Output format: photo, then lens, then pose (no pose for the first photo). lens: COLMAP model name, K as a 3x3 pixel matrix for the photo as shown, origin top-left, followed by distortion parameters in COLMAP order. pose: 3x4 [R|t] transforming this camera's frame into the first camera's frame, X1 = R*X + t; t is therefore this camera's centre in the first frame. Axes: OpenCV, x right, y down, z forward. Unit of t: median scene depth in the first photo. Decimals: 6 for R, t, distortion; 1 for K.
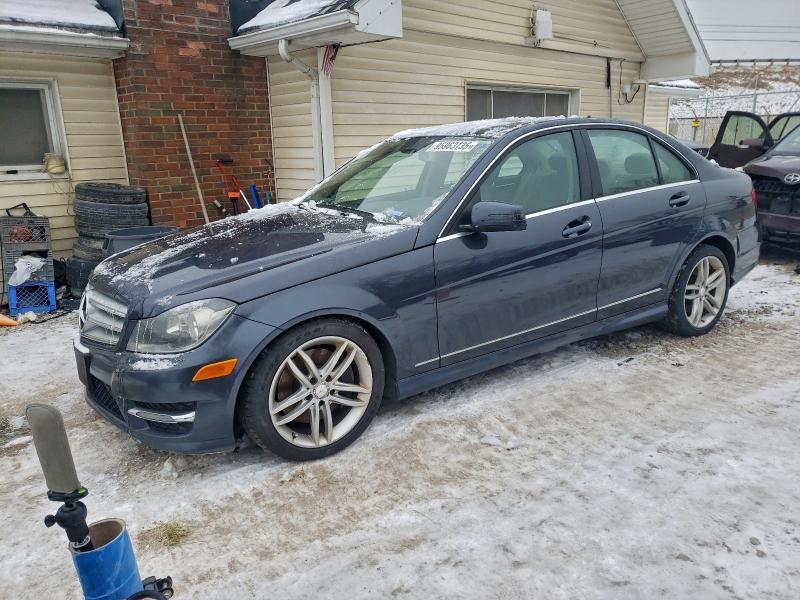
lens RADIAL K [[634.7, 0, 400.0], [0, 634.7, 300.0], [0, 0, 1]] dist [0.028589, -0.000290]
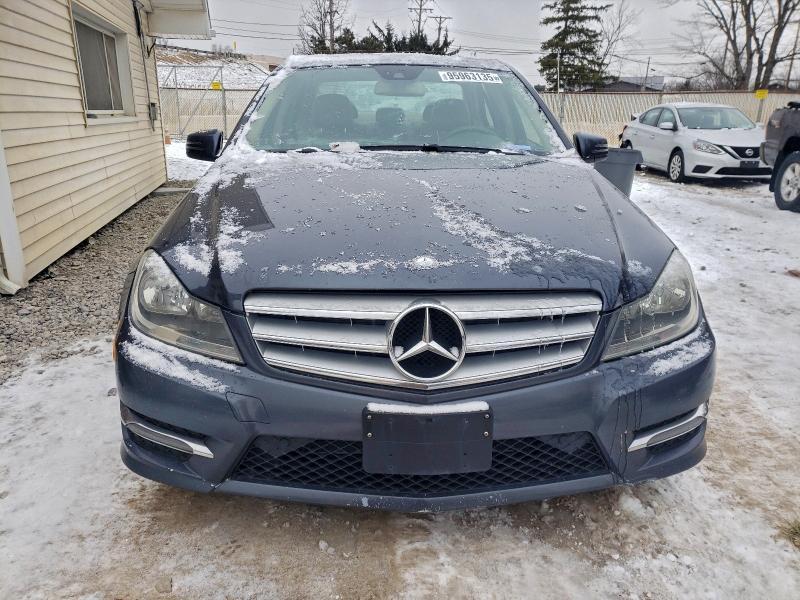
lens RADIAL K [[634.7, 0, 400.0], [0, 634.7, 300.0], [0, 0, 1]] dist [0.028589, -0.000290]
pose [[0.500588, -0.211054, 0.839564, -1.121096], [0.181041, 0.973904, 0.136879, -0.111157], [-0.846543, 0.083475, 0.525734, 0.891558]]
